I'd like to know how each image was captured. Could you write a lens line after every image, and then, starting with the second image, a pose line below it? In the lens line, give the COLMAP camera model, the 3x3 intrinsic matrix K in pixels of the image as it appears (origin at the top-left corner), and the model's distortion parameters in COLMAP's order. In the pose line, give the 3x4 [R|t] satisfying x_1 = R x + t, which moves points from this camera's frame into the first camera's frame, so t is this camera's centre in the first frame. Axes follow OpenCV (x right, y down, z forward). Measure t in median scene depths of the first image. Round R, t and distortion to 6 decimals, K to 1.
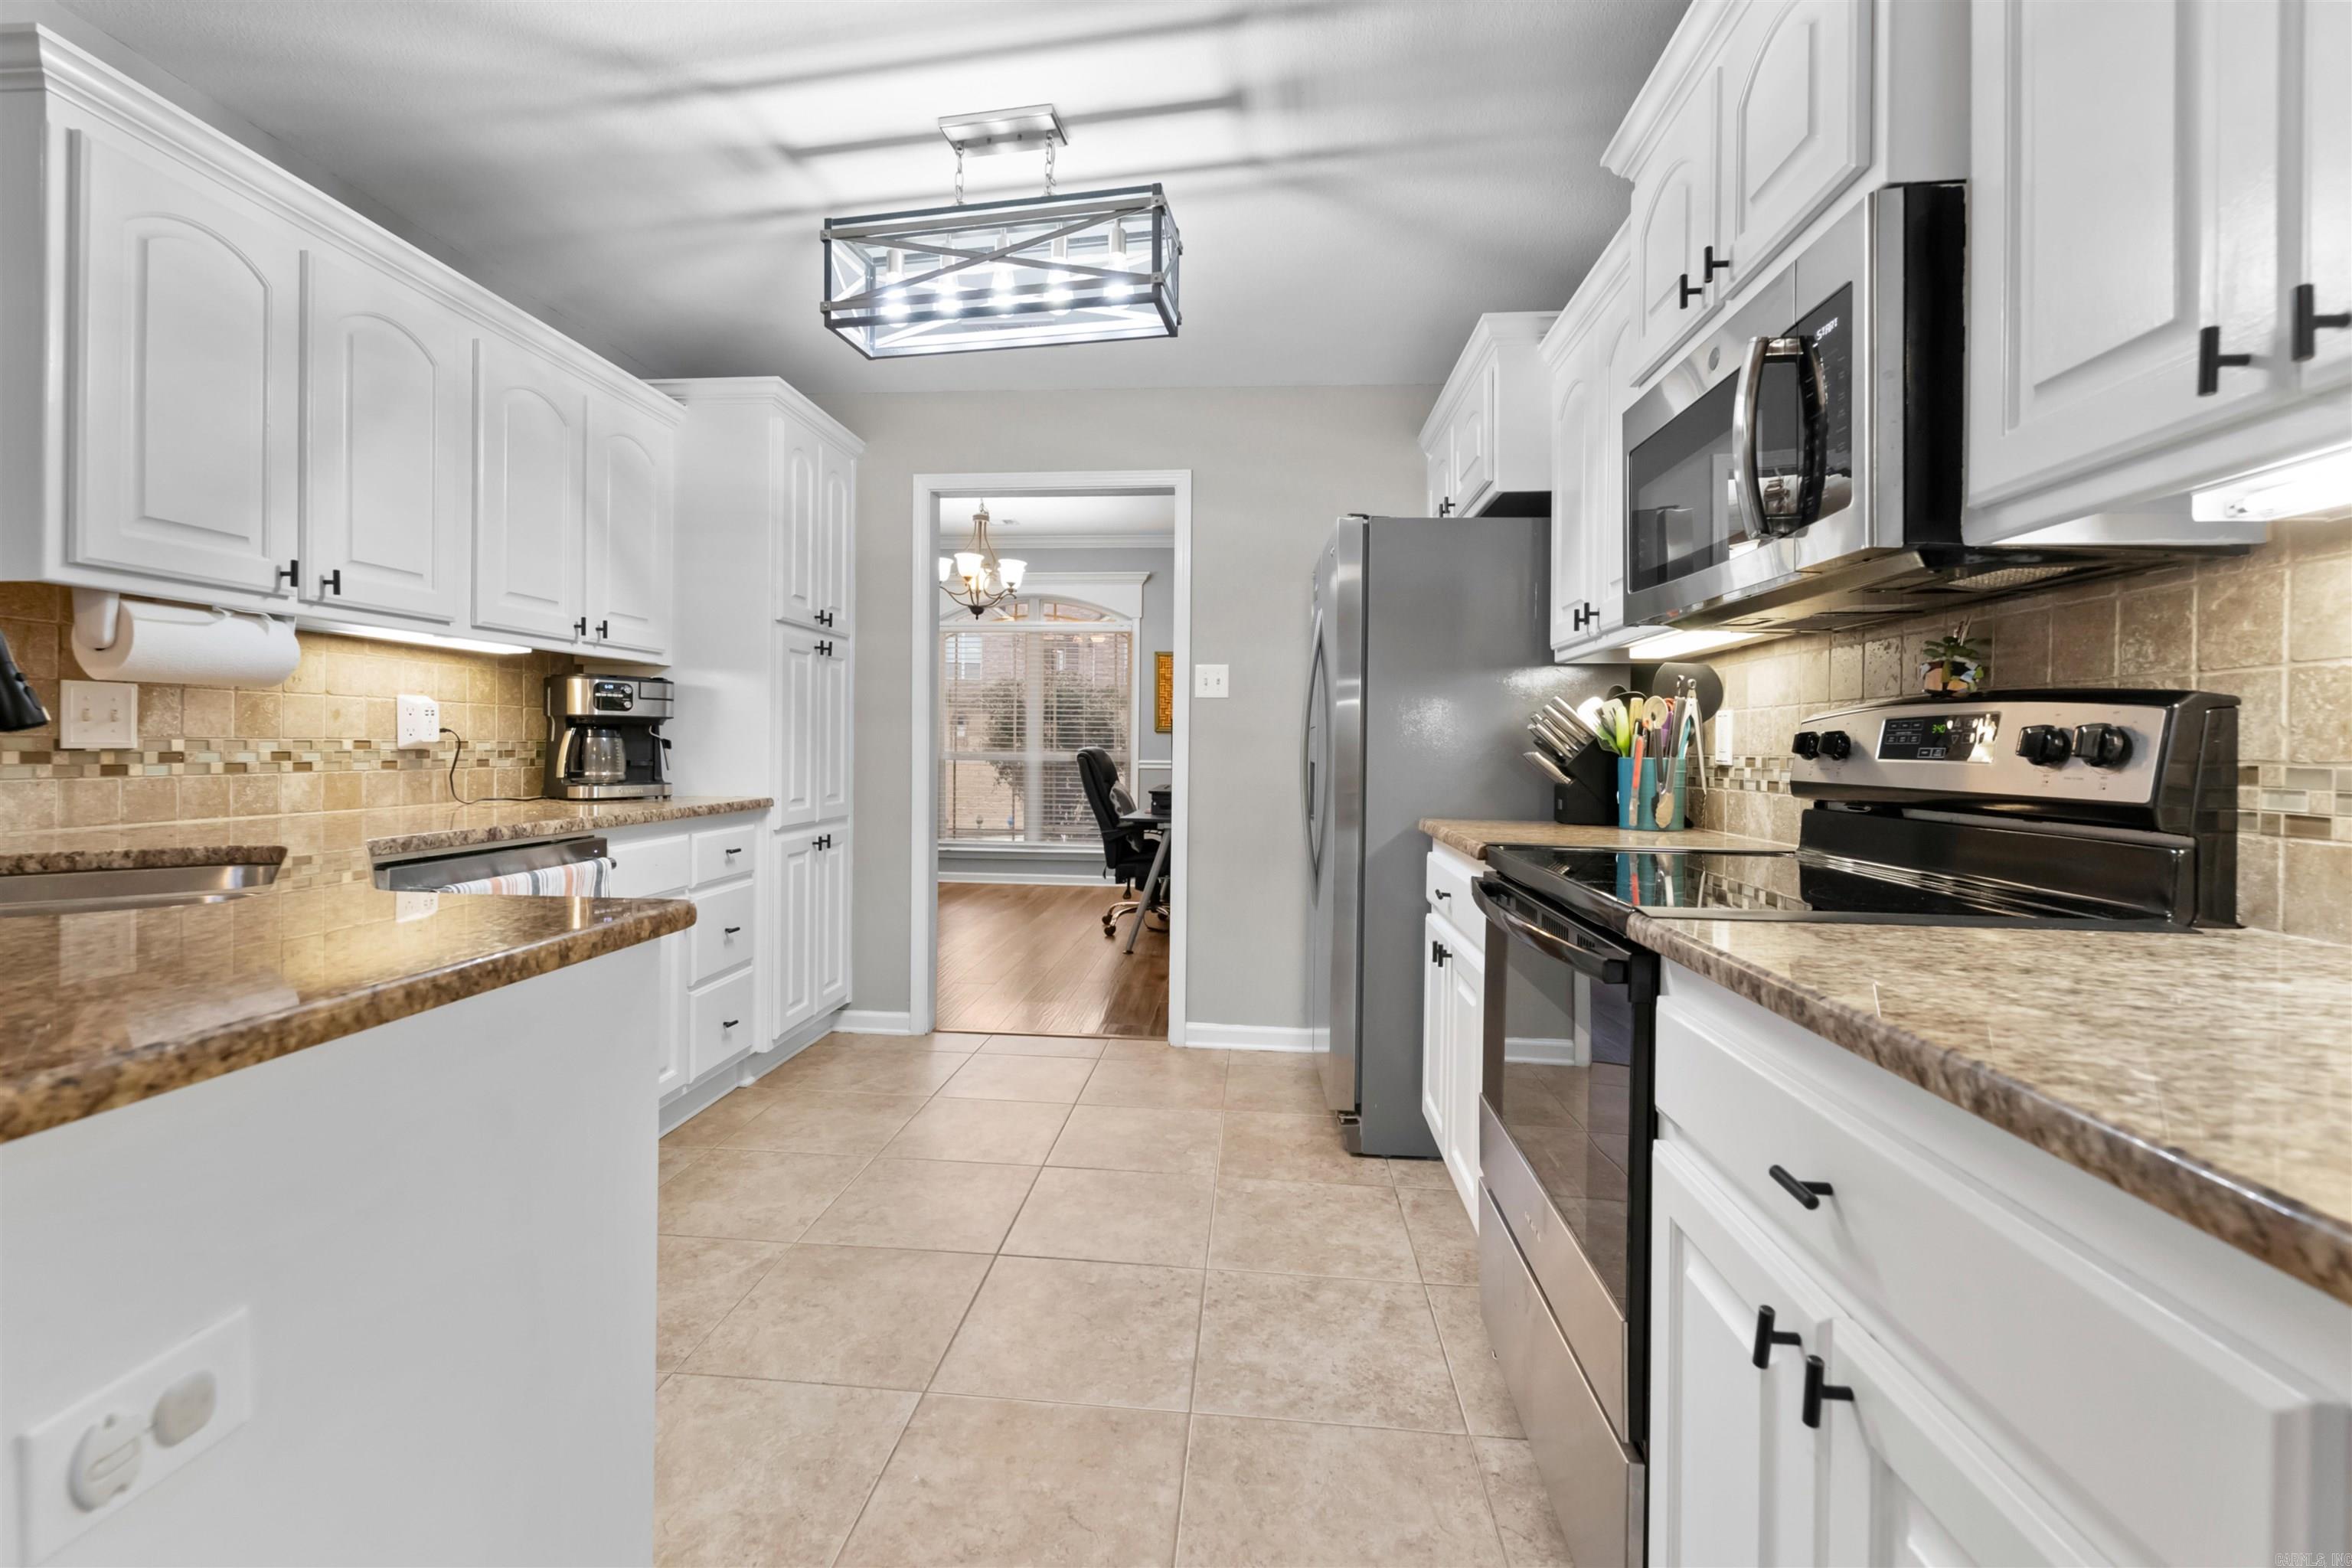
lens RADIAL K [[990.2, 0, 1163.4], [0, 990.2, 760.7], [0, 0, 1]] dist [-0.000569, -0.000226]
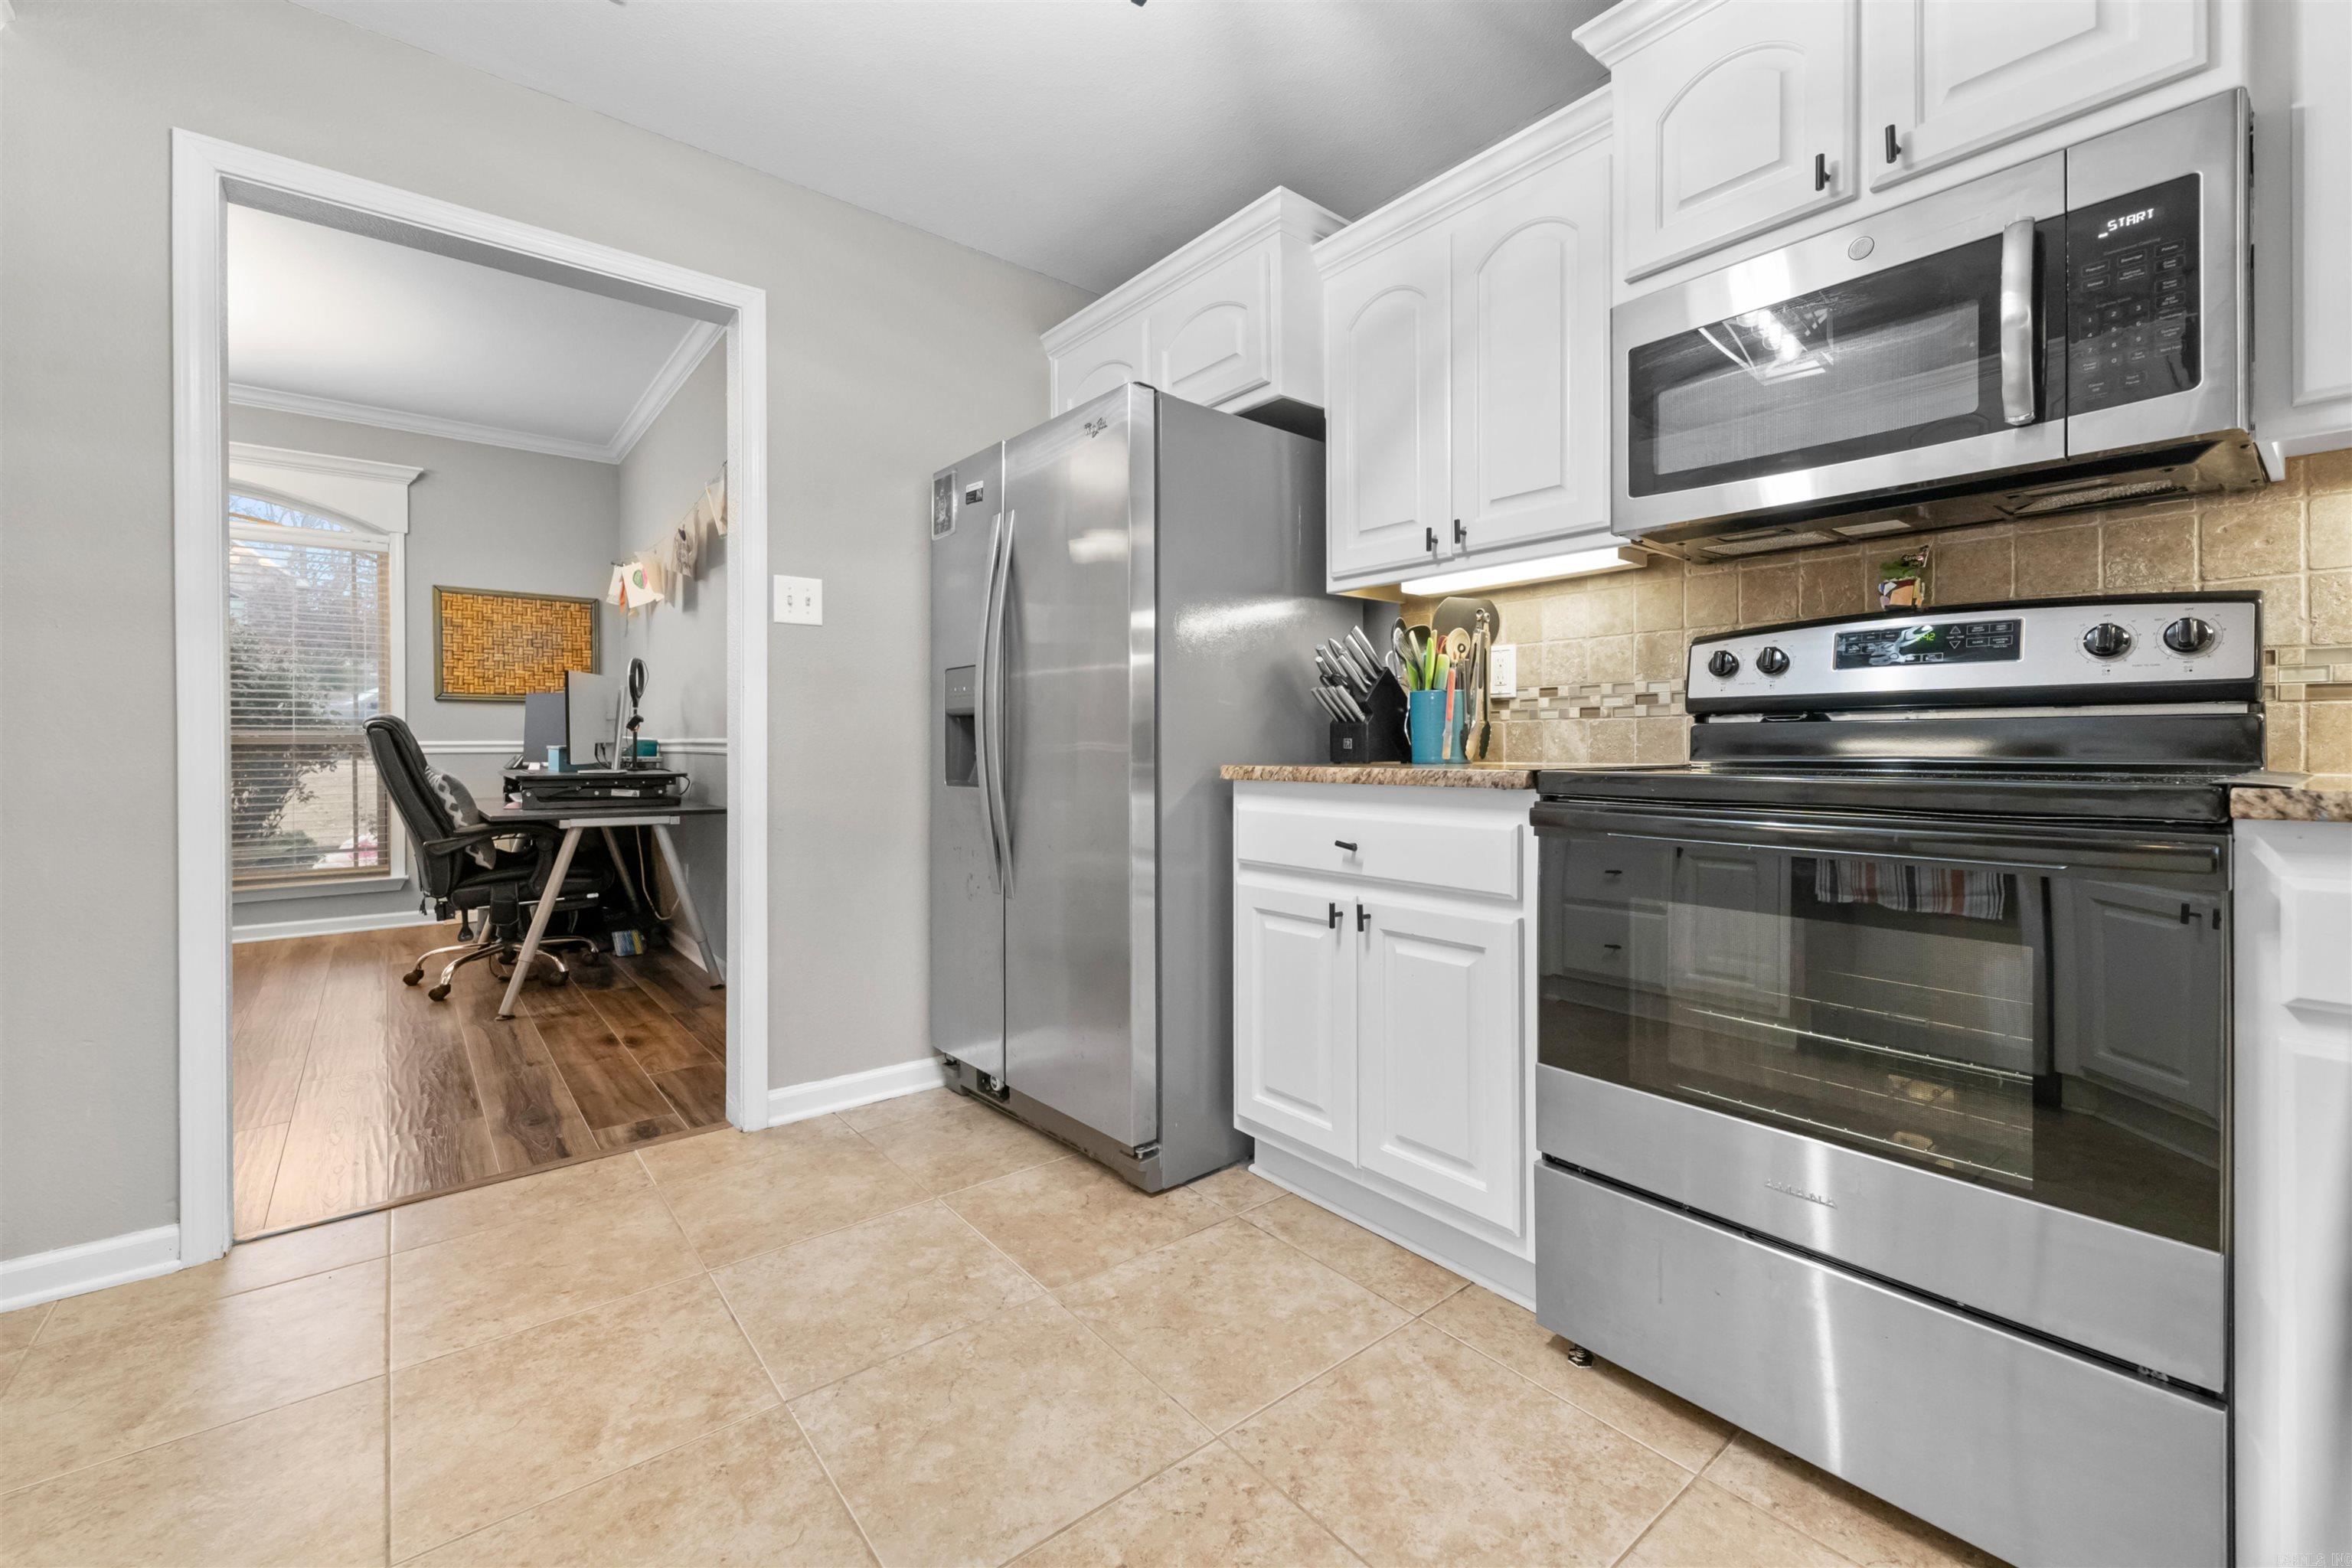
lens RADIAL K [[965.3, 0, 1172.6], [0, 965.3, 746.6], [0, 0, 1]] dist [0.000813, -0.000310]
pose [[0.713594, -0.016955, 0.700354, -0.410646], [0.021870, 0.999759, 0.001919, 0.048302], [-0.700218, 0.013947, 0.713793, 0.537332]]
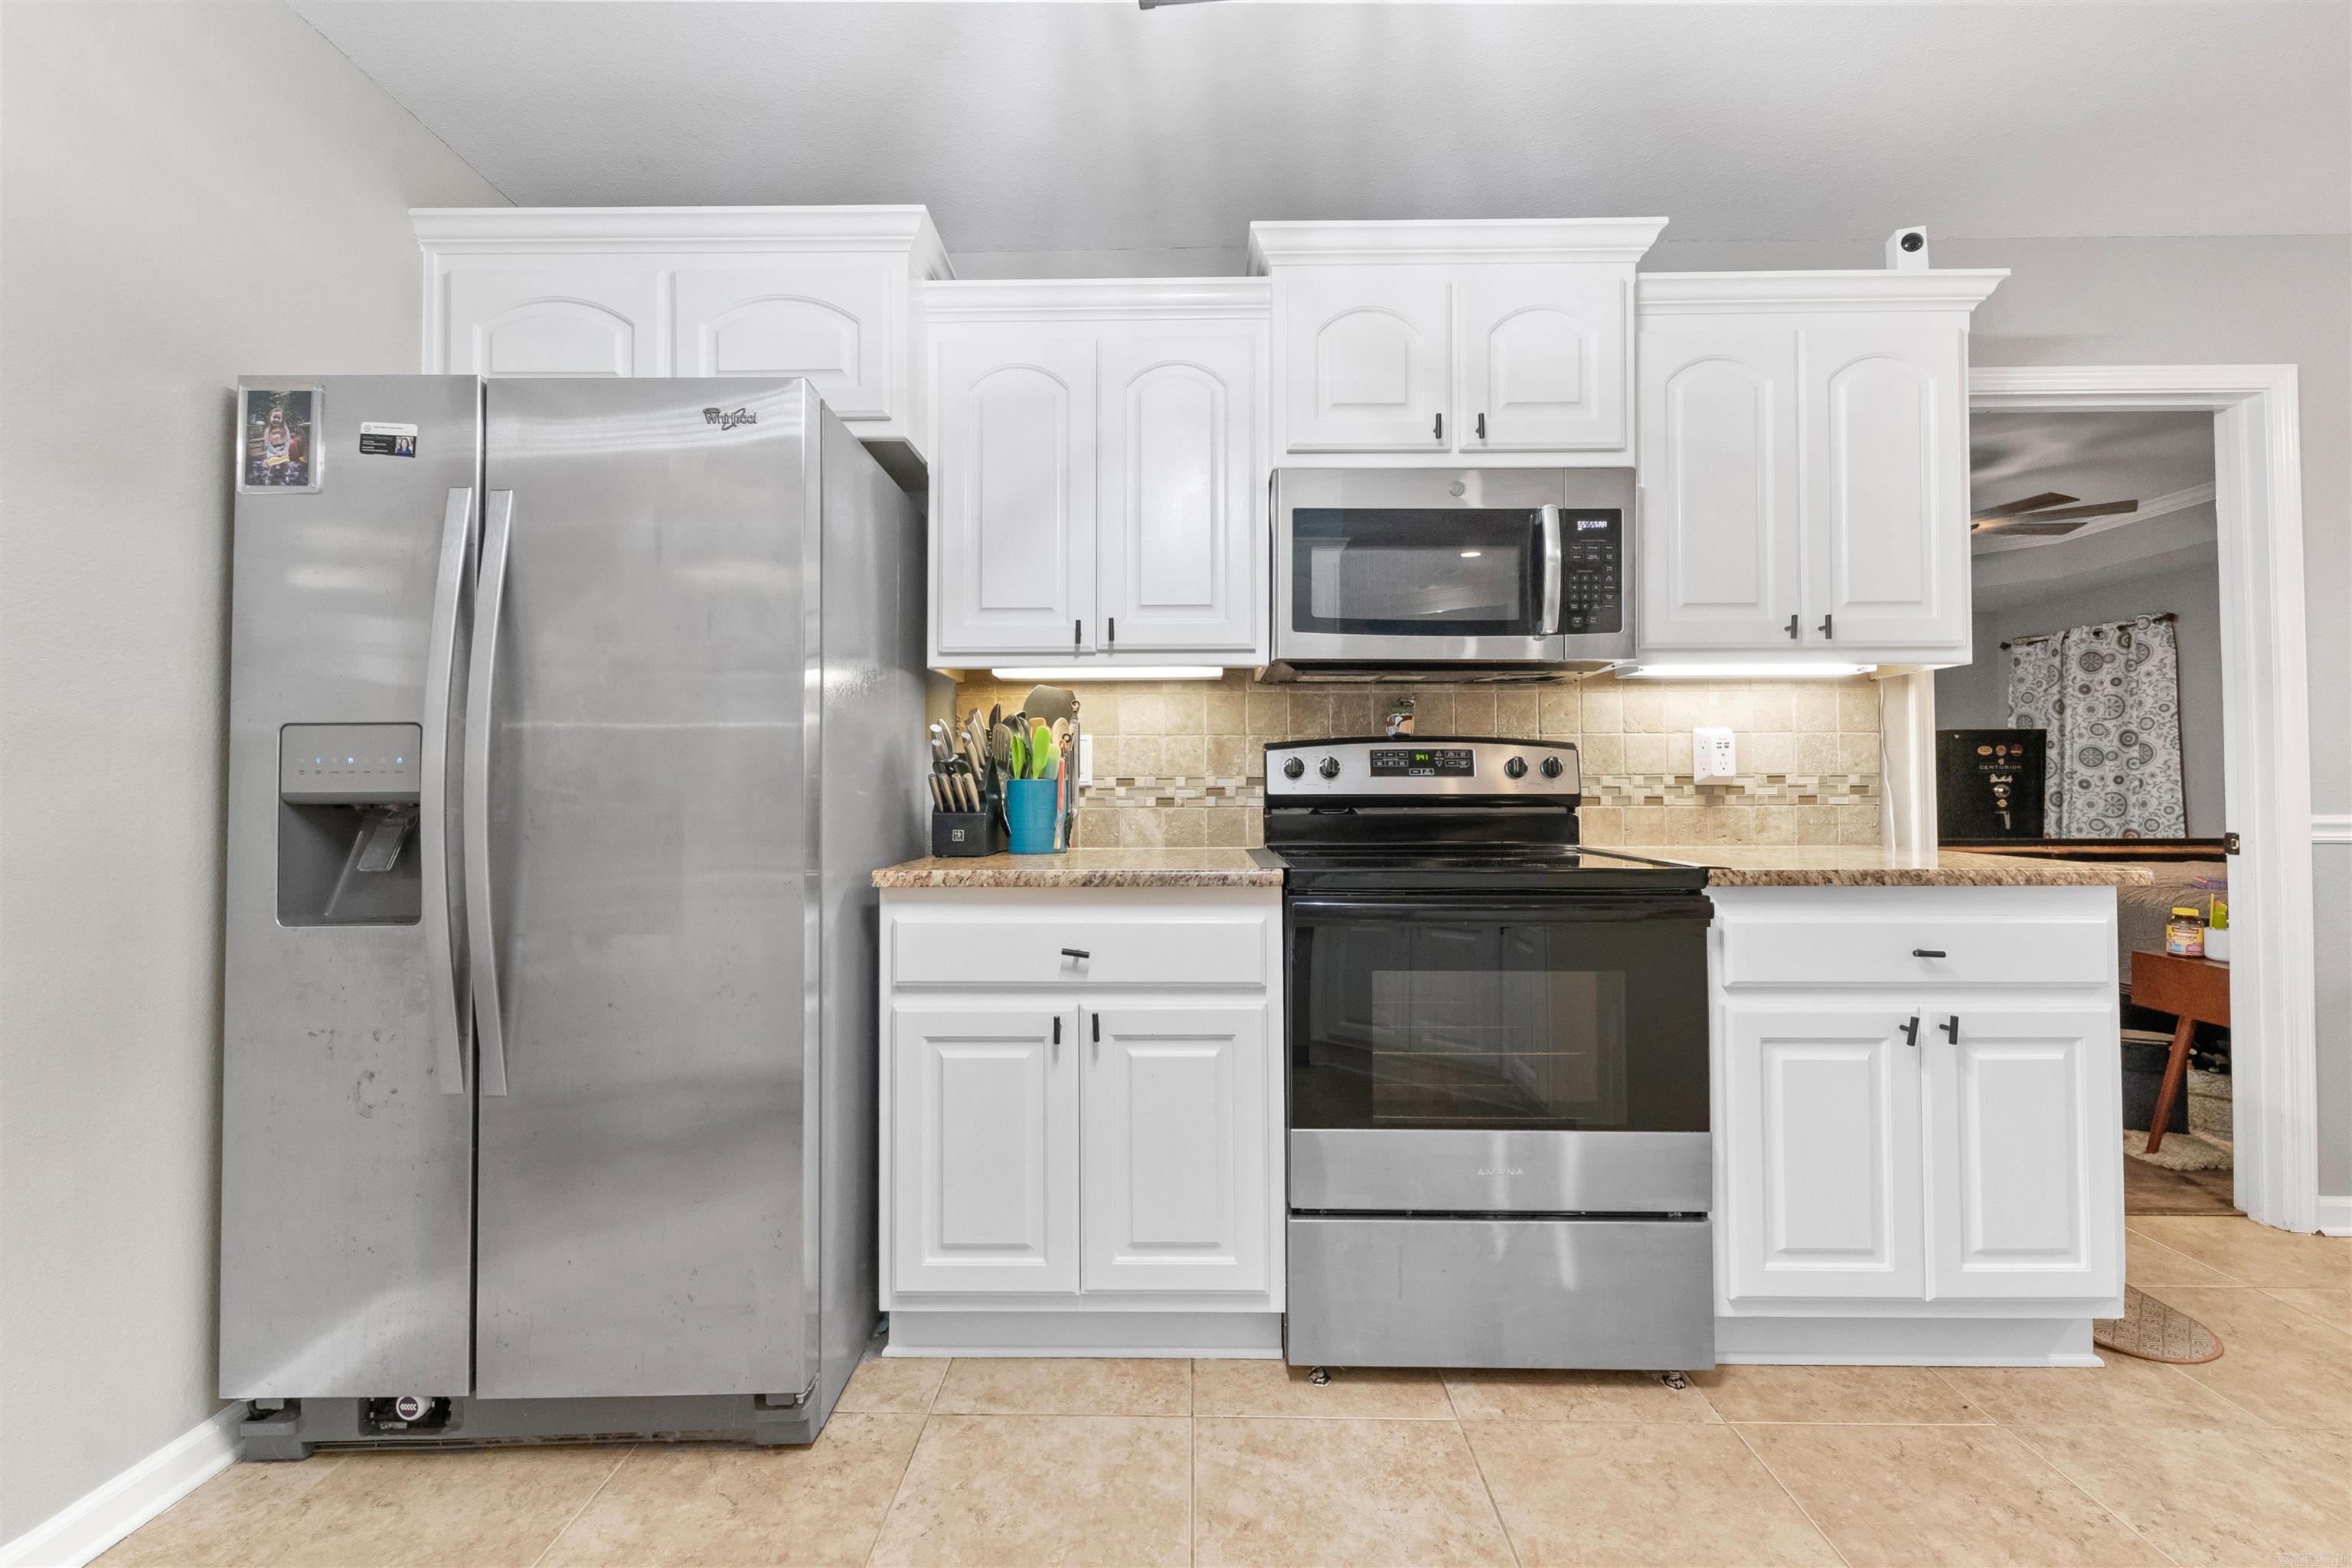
lens RADIAL K [[952.0, 0, 1173.2], [0, 952.0, 771.9], [0, 0, 1]] dist [-0.000153, -0.000865]
pose [[-0.081332, 0.004046, 0.996679, -0.501274], [0.015171, 0.999881, -0.002821, -0.006220], [-0.996572, 0.014891, -0.081384, 1.018374]]
